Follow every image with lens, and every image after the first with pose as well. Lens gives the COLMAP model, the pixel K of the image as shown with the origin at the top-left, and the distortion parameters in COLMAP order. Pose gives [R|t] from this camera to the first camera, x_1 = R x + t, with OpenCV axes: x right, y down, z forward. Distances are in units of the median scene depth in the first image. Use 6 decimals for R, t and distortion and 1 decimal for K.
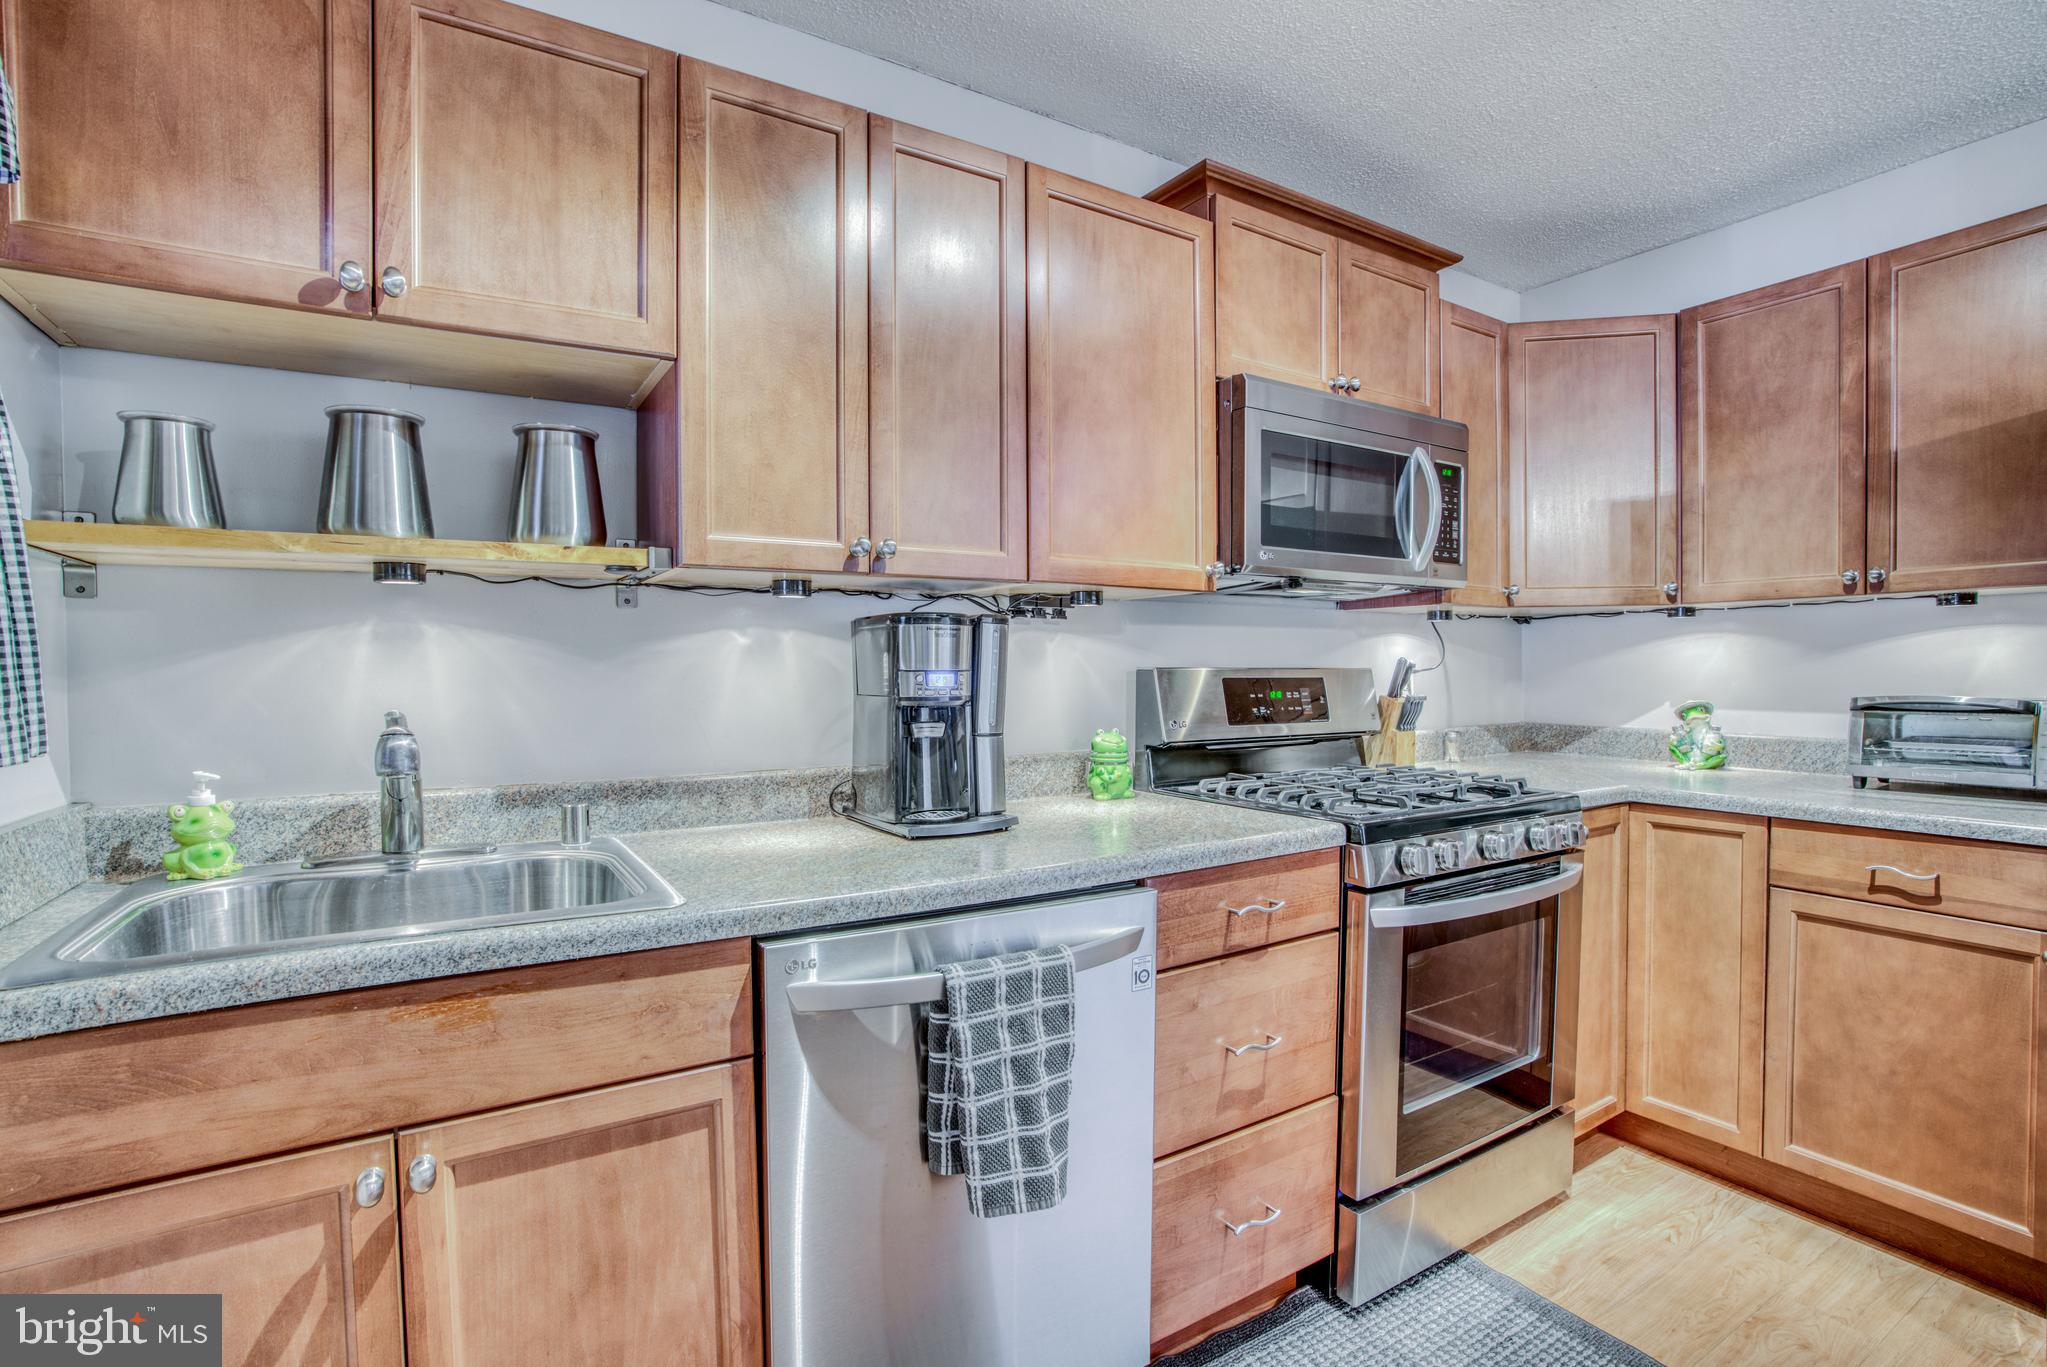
lens RADIAL K [[938.1, 0, 1015.2], [0, 938.1, 690.1], [0, 0, 1]] dist [-0.062900, 0.017833]
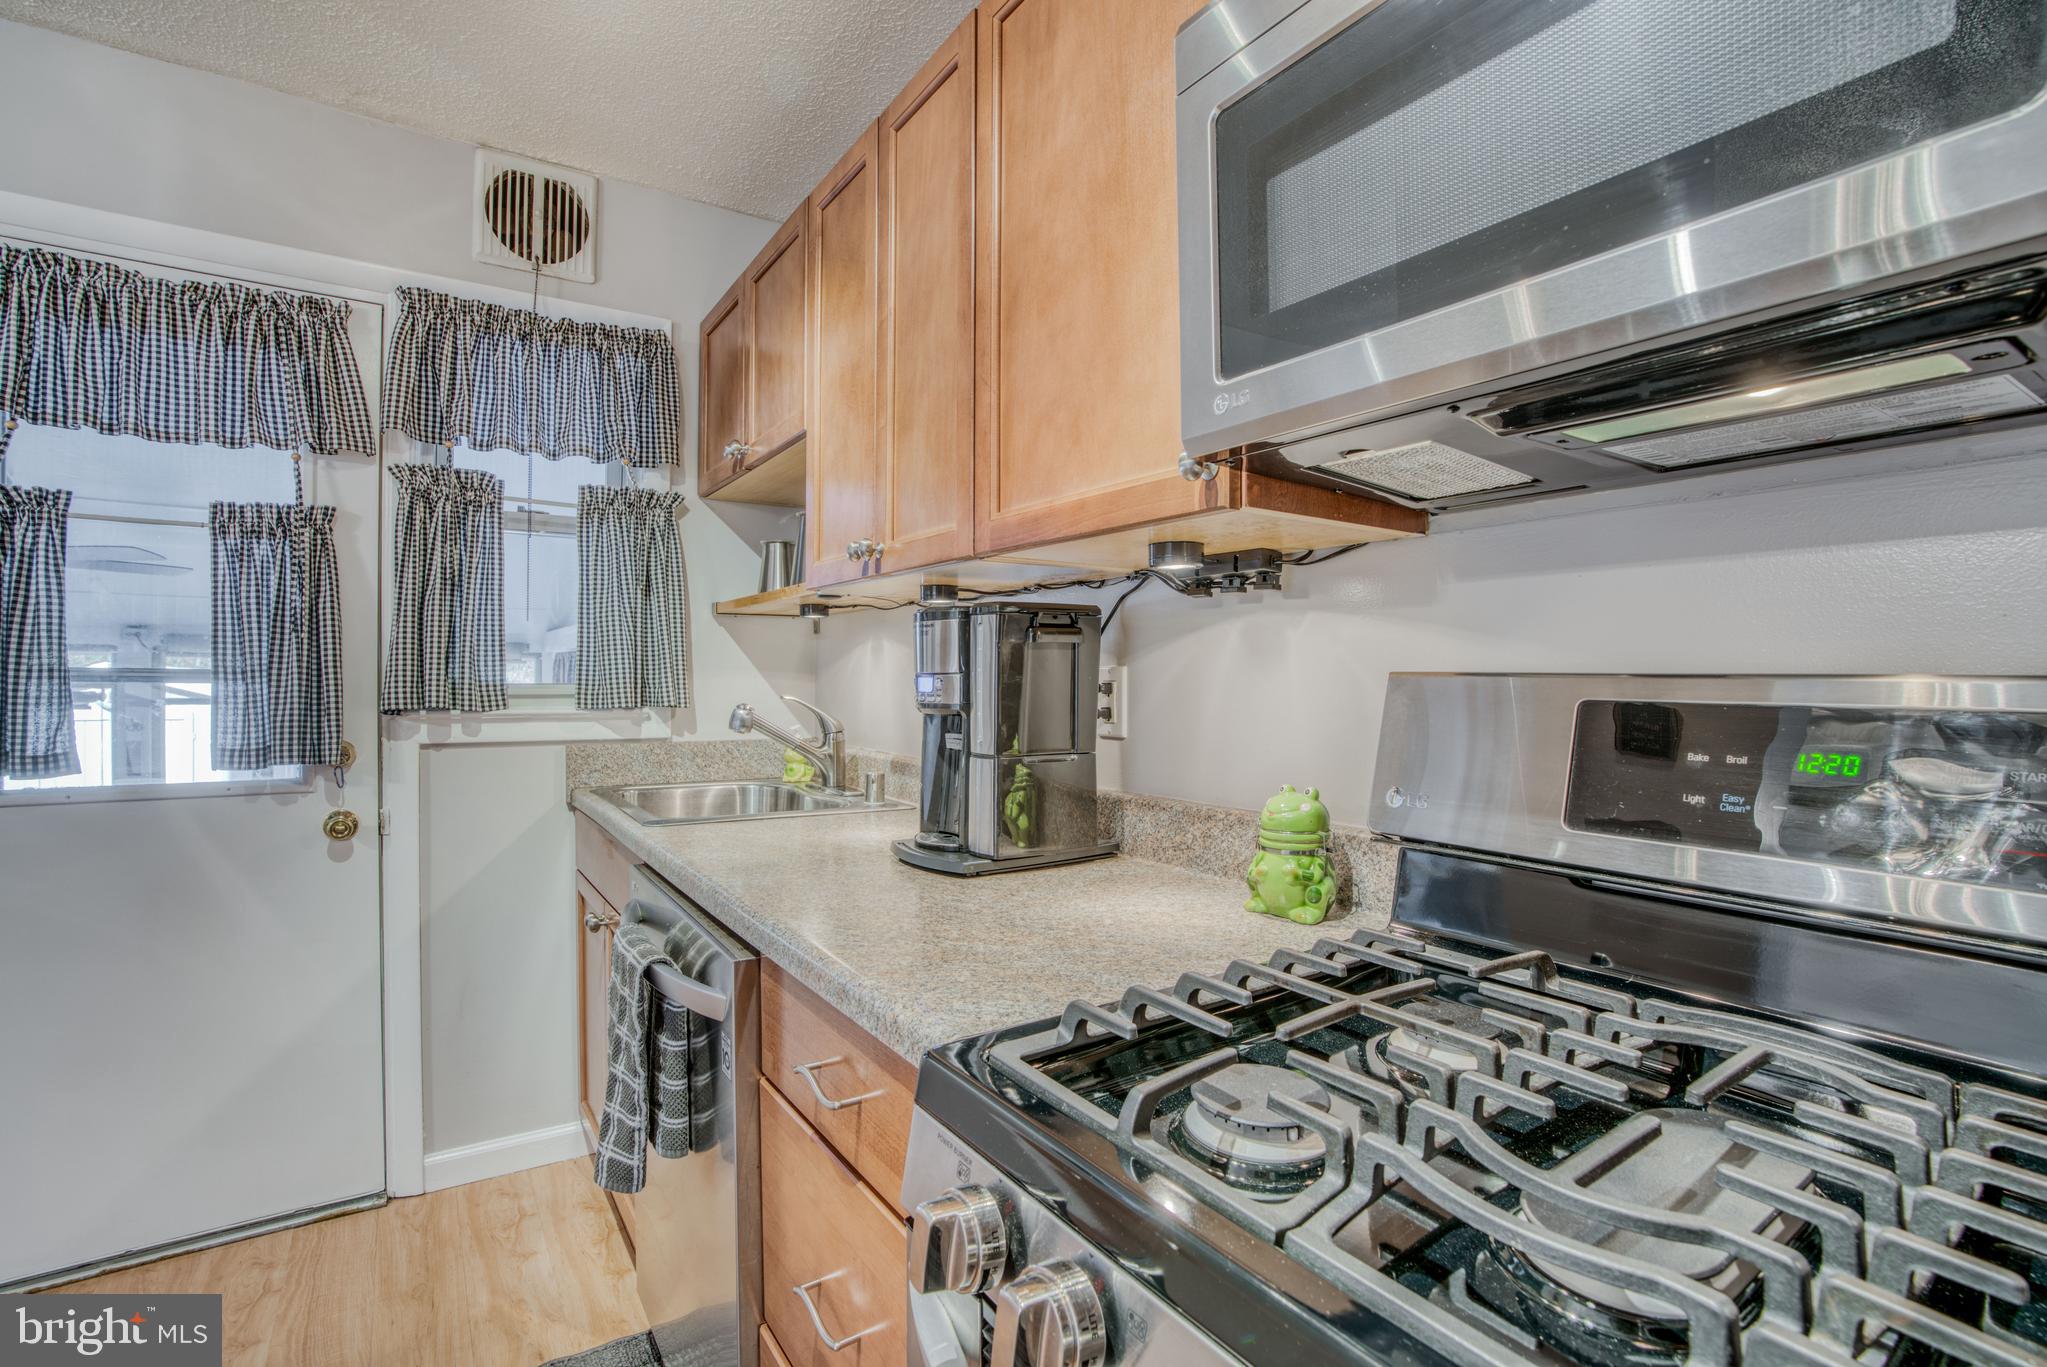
lens RADIAL K [[938.1, 0, 1004.4], [0, 938.1, 686.4], [0, 0, 1]] dist [-0.062900, 0.017833]
pose [[0.036383, 0.015947, -0.999211, 0.778793], [-0.028265, 0.999489, 0.014923, -0.022899], [0.998938, 0.027700, 0.036815, 1.011819]]
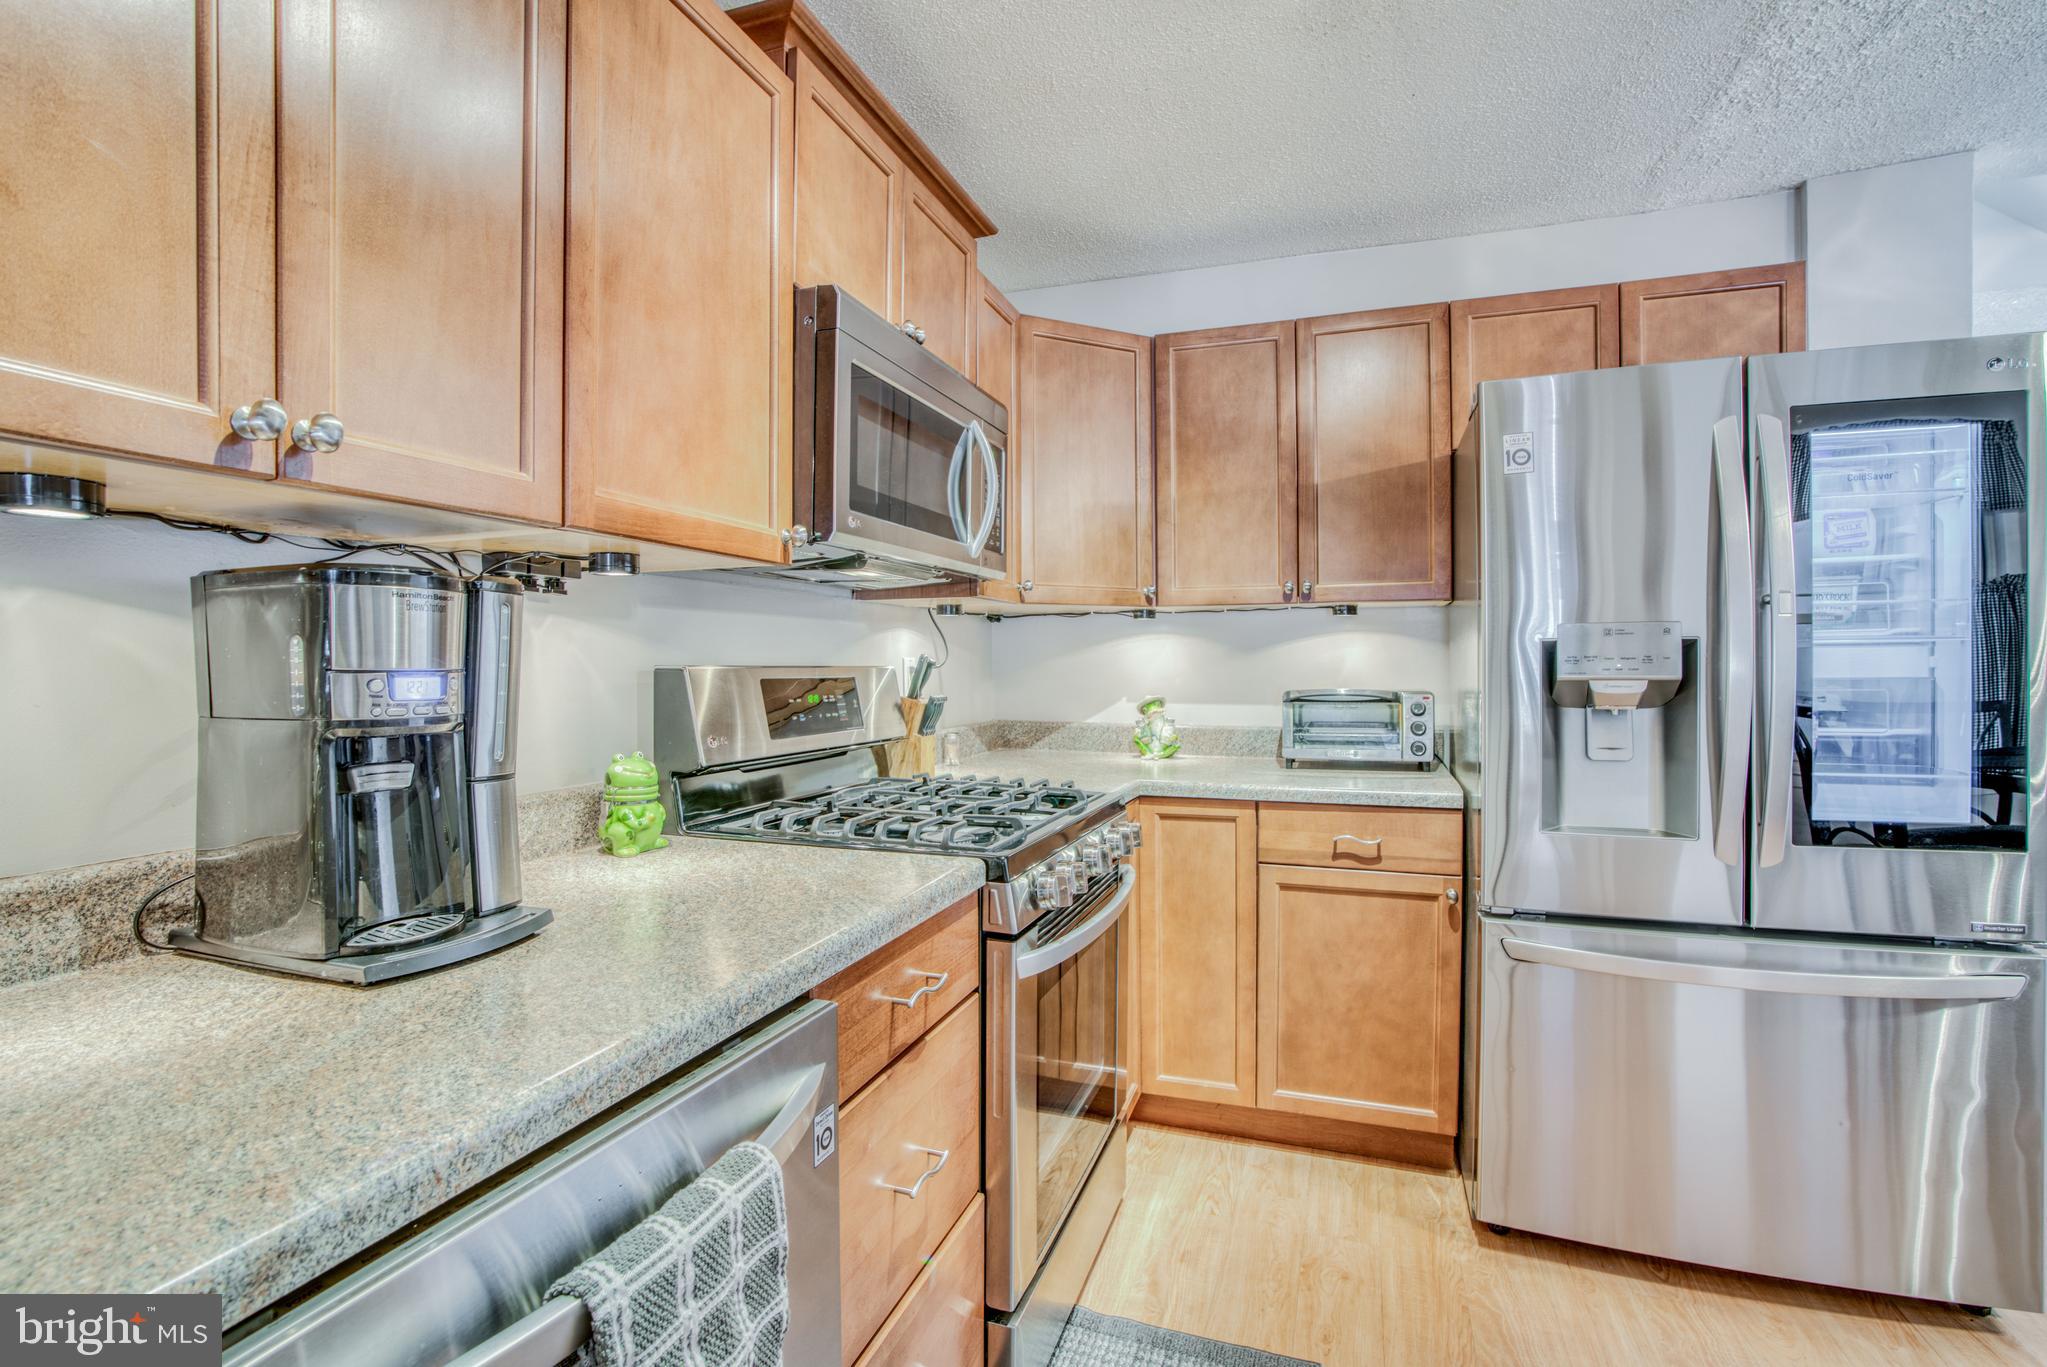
lens RADIAL K [[938.1, 0, 1000.5], [0, 938.1, 678.1], [0, 0, 1]] dist [-0.062900, 0.017833]
pose [[0.788578, -0.006803, 0.614897, -0.136338], [0.013452, 0.999890, -0.006189, -0.007899], [-0.614787, 0.013152, 0.788583, 0.347071]]
